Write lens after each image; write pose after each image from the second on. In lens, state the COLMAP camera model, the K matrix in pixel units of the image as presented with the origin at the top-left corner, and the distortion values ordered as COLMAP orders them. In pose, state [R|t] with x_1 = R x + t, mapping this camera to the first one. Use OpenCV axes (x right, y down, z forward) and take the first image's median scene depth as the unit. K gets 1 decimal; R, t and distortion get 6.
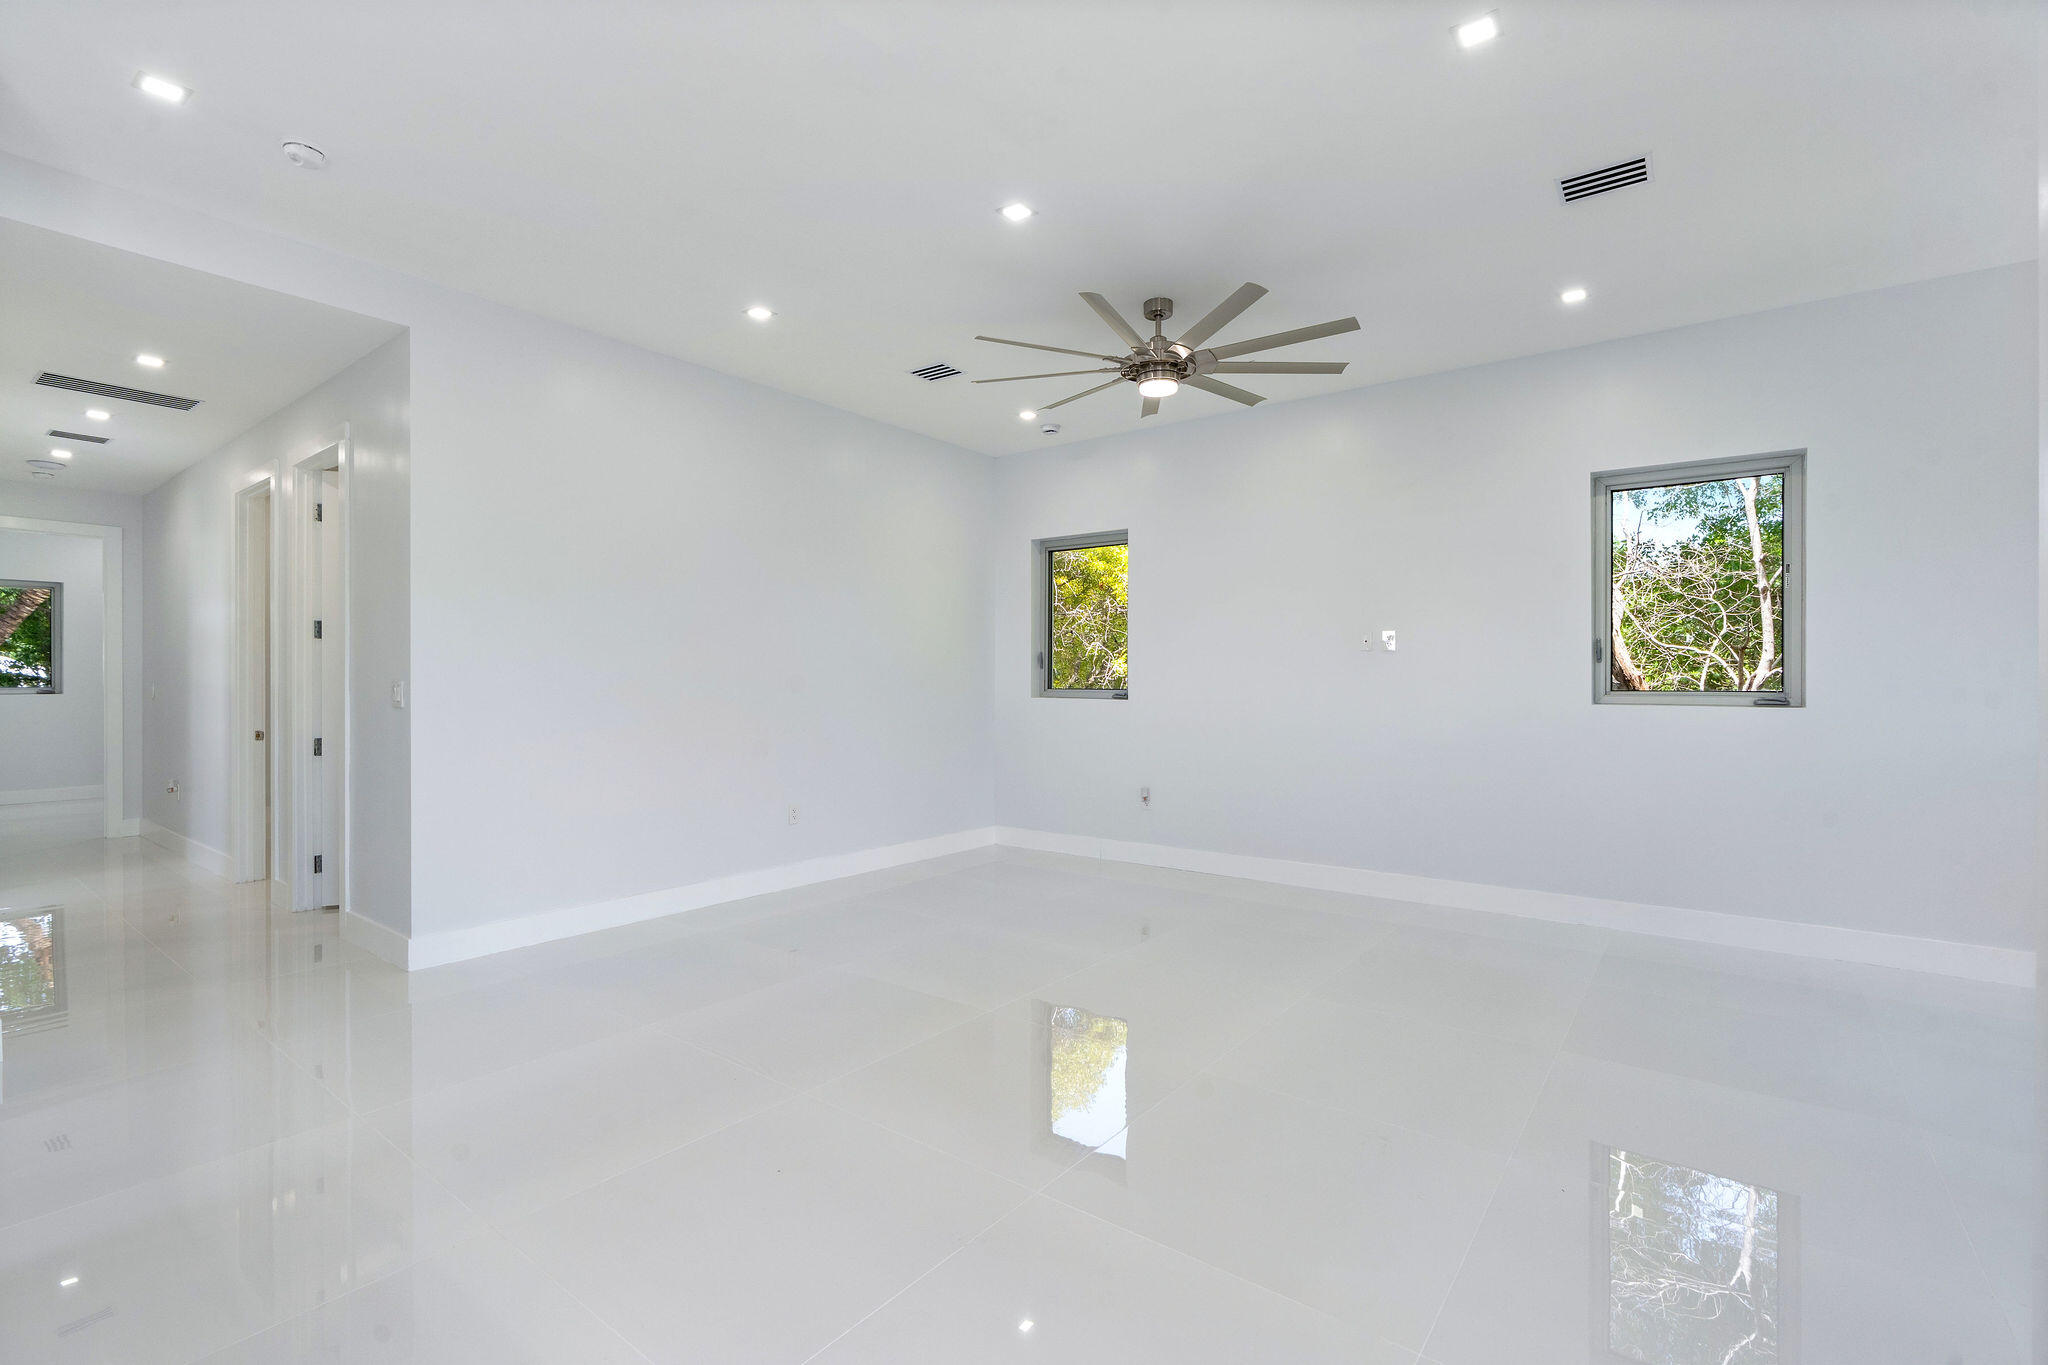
lens RADIAL K [[917.4, 0, 1015.7], [0, 917.4, 686.9], [0, 0, 1]] dist [-0.003397, 0.000376]
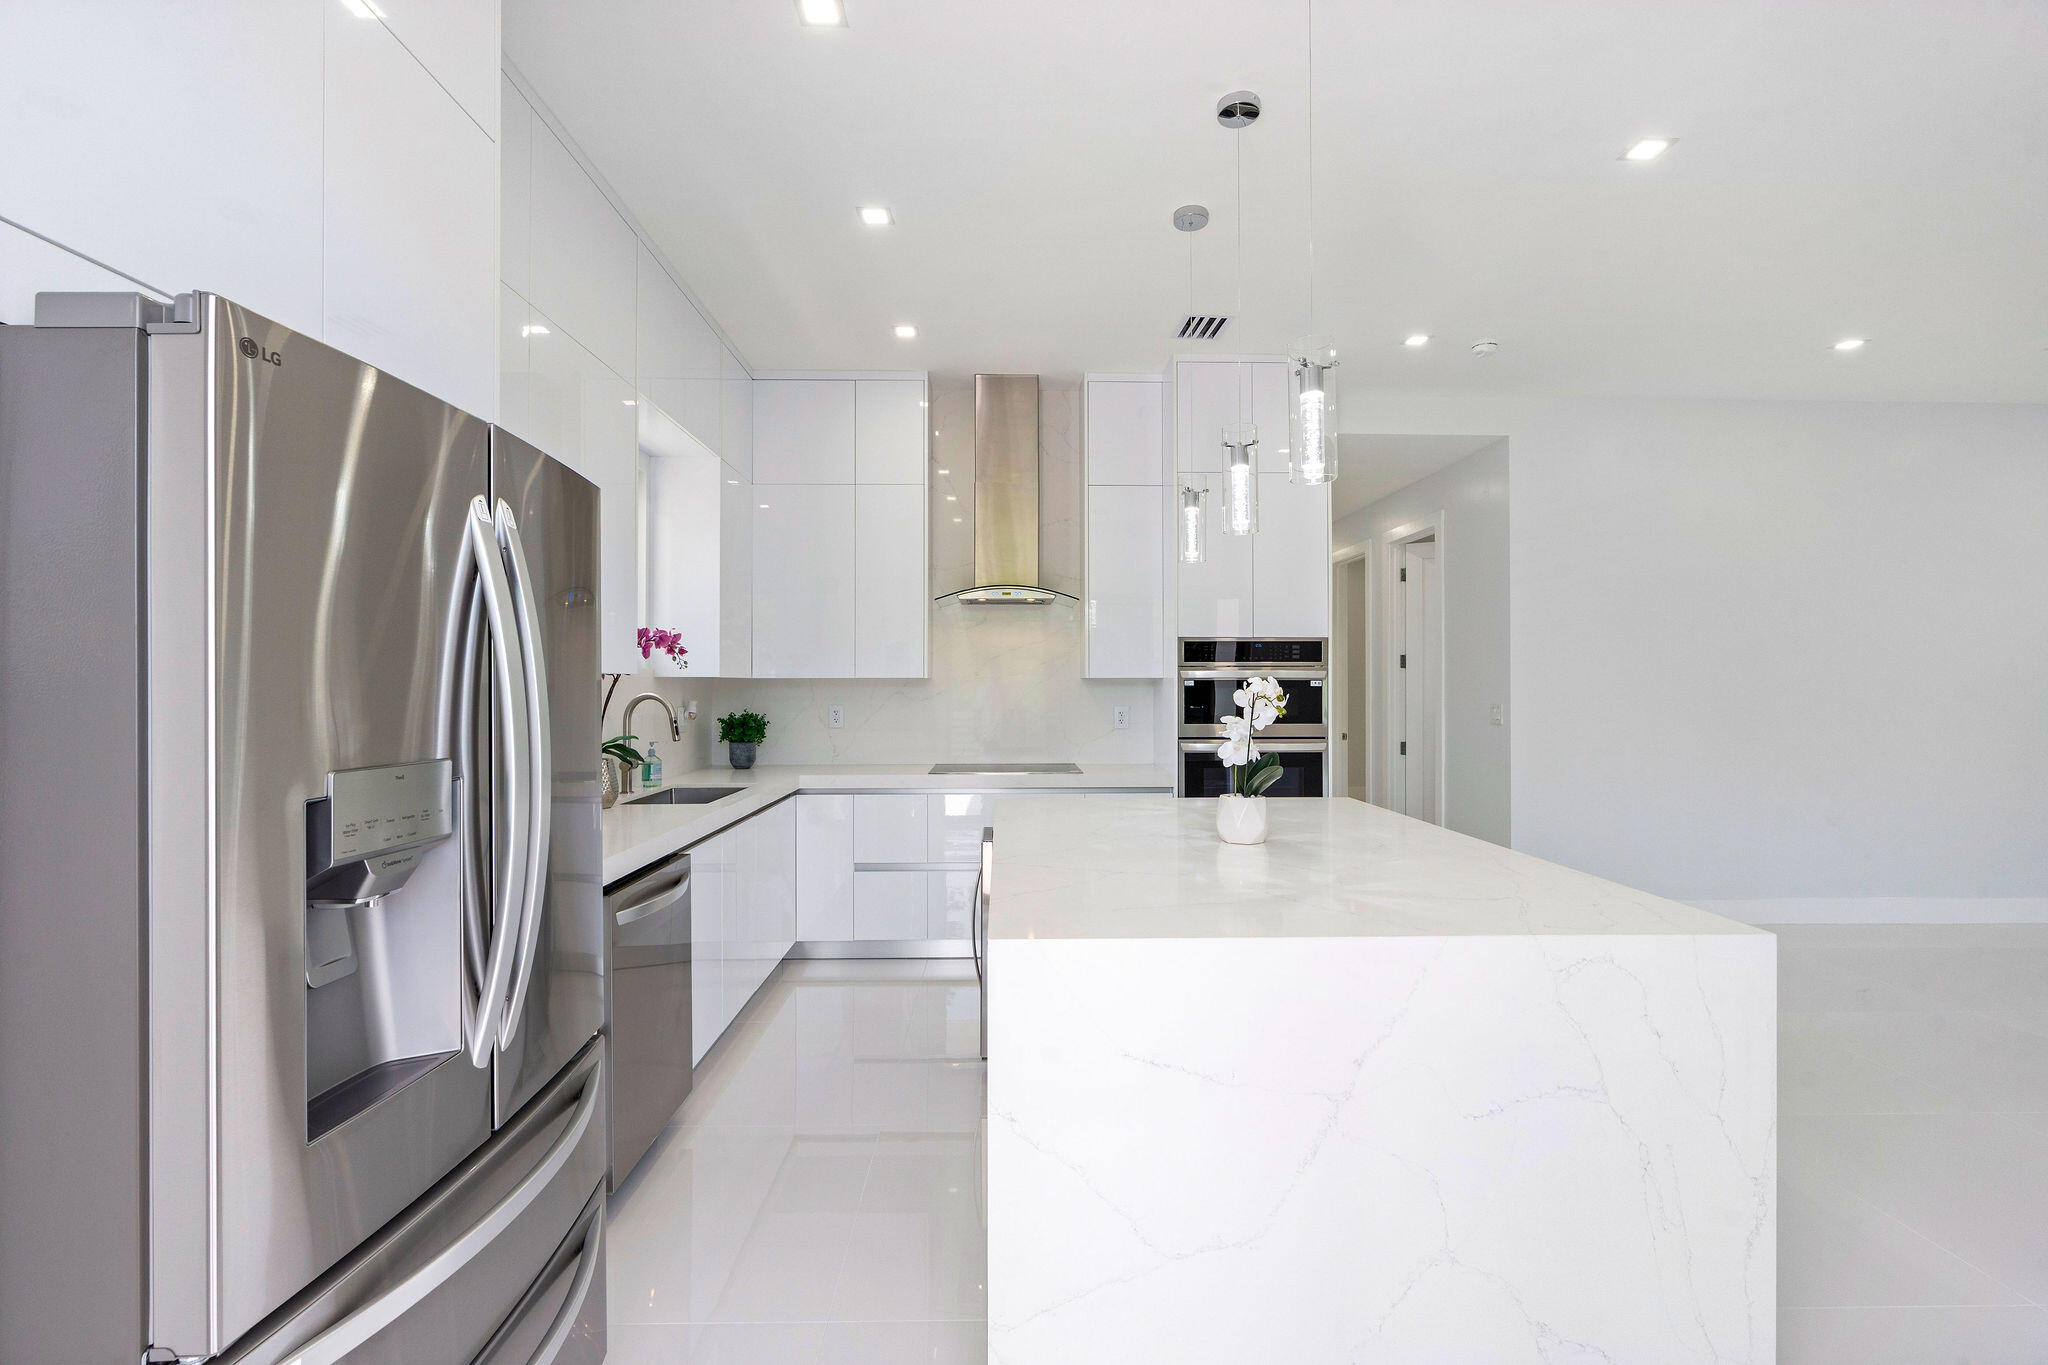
lens RADIAL K [[924.4, 0, 1032.5], [0, 924.4, 684.0], [0, 0, 1]] dist [-0.001274, 0.000104]
pose [[0.638530, 0.000439, -0.769597, -0.050930], [-0.004929, 0.999982, -0.003519, -0.018257], [0.769581, 0.006040, 0.638520, -0.245165]]
